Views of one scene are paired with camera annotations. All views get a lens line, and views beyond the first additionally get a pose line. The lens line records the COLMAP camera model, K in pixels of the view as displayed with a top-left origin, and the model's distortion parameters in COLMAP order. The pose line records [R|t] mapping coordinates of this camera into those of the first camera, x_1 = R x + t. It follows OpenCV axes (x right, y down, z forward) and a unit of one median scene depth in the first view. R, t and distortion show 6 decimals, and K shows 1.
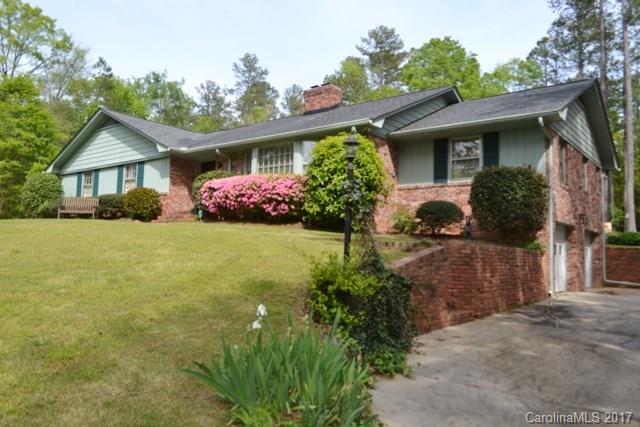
lens RADIAL K [[489.5, 0, 320.0], [0, 489.5, 213.5], [0, 0, 1]] dist [0.009346, 0.001392]
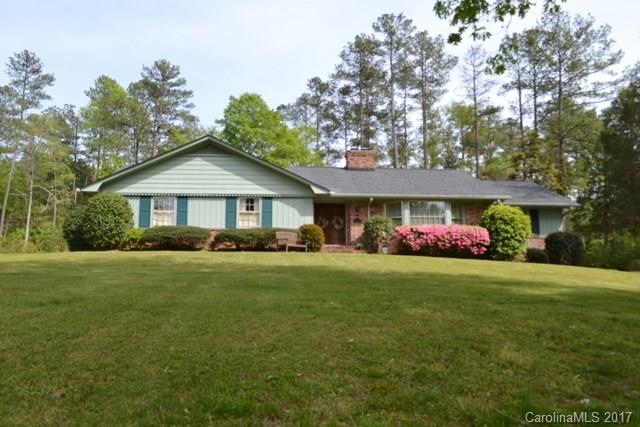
lens RADIAL K [[489.5, 0, 320.0], [0, 489.5, 213.5], [0, 0, 1]] dist [0.009346, 0.001392]
pose [[0.729368, 0.075583, 0.679933, -1.142872], [-0.031496, 0.996534, -0.076991, 0.007279], [-0.683396, 0.034739, 0.729221, 0.185984]]
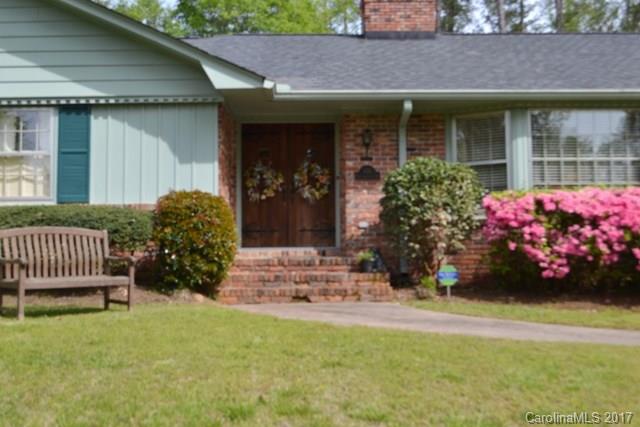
lens RADIAL K [[737.9, 0, 320.0], [0, 737.9, 213.5], [0, 0, 1]] dist [-0.030667, -0.009392]
pose [[0.791455, 0.013839, 0.611071, -0.619265], [-0.021536, 0.999754, 0.005252, -0.044390], [-0.610848, -0.017317, 0.791559, 0.577744]]
